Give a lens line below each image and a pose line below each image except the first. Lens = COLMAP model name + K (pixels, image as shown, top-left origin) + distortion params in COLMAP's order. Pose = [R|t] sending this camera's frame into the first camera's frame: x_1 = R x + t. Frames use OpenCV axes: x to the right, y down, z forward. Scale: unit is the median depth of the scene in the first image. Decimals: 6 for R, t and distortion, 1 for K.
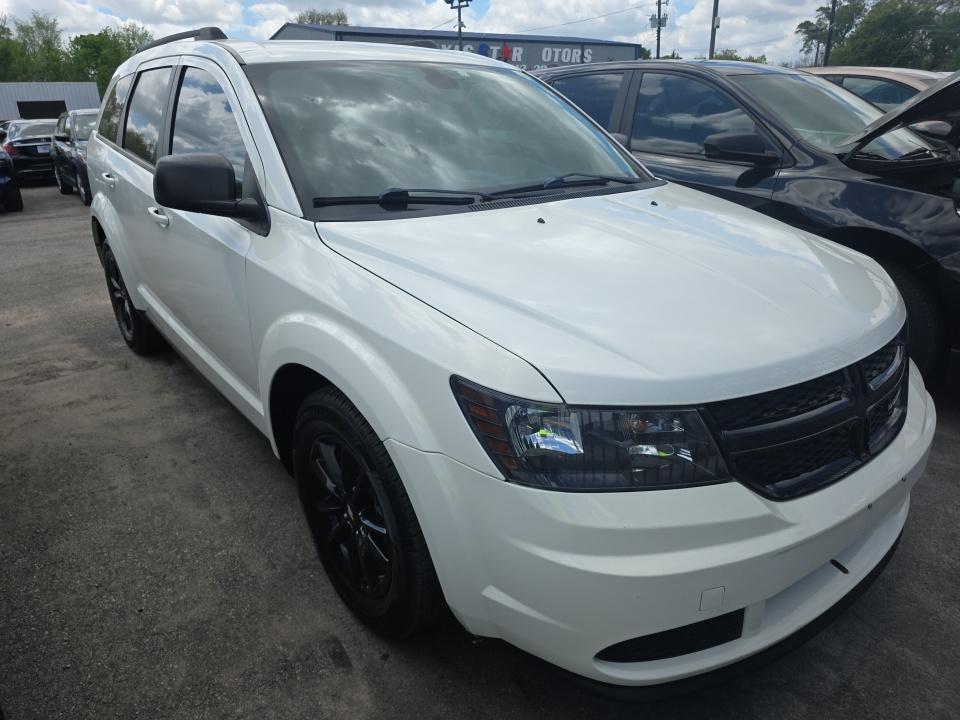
lens RADIAL K [[732.2, 0, 480.0], [0, 732.2, 360.0], [0, 0, 1]] dist [-0.004078, -0.007425]
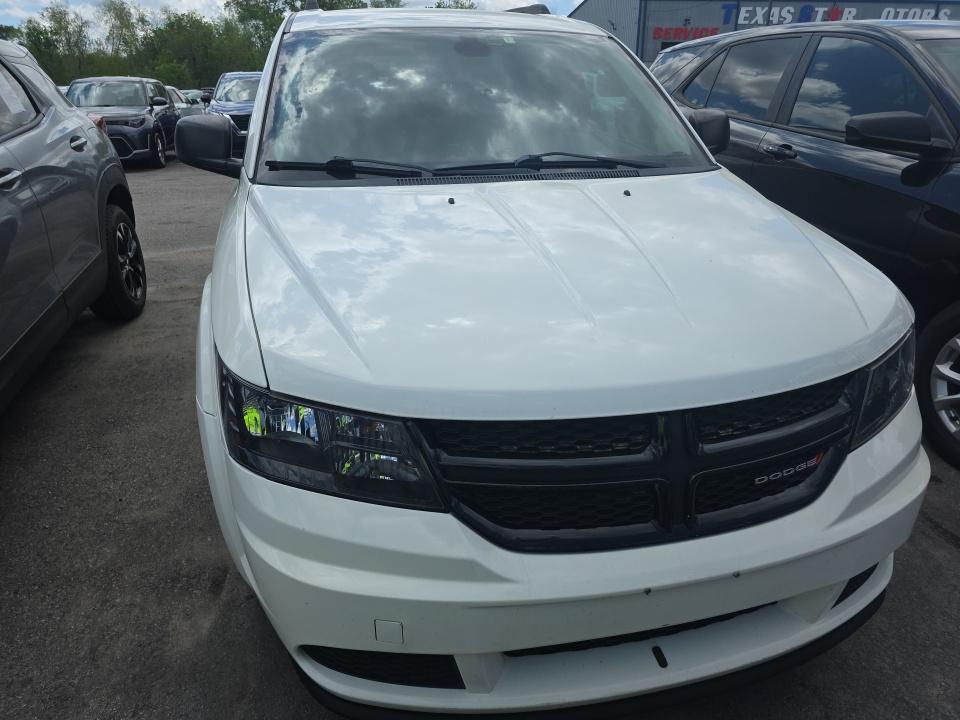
lens RADIAL K [[732.2, 0, 480.0], [0, 732.2, 360.0], [0, 0, 1]] dist [-0.004078, -0.007425]
pose [[0.896232, 0.170458, -0.409527, 0.515342], [-0.154027, 0.985362, 0.073058, -0.061155], [0.415985, -0.002399, 0.909368, 0.158731]]
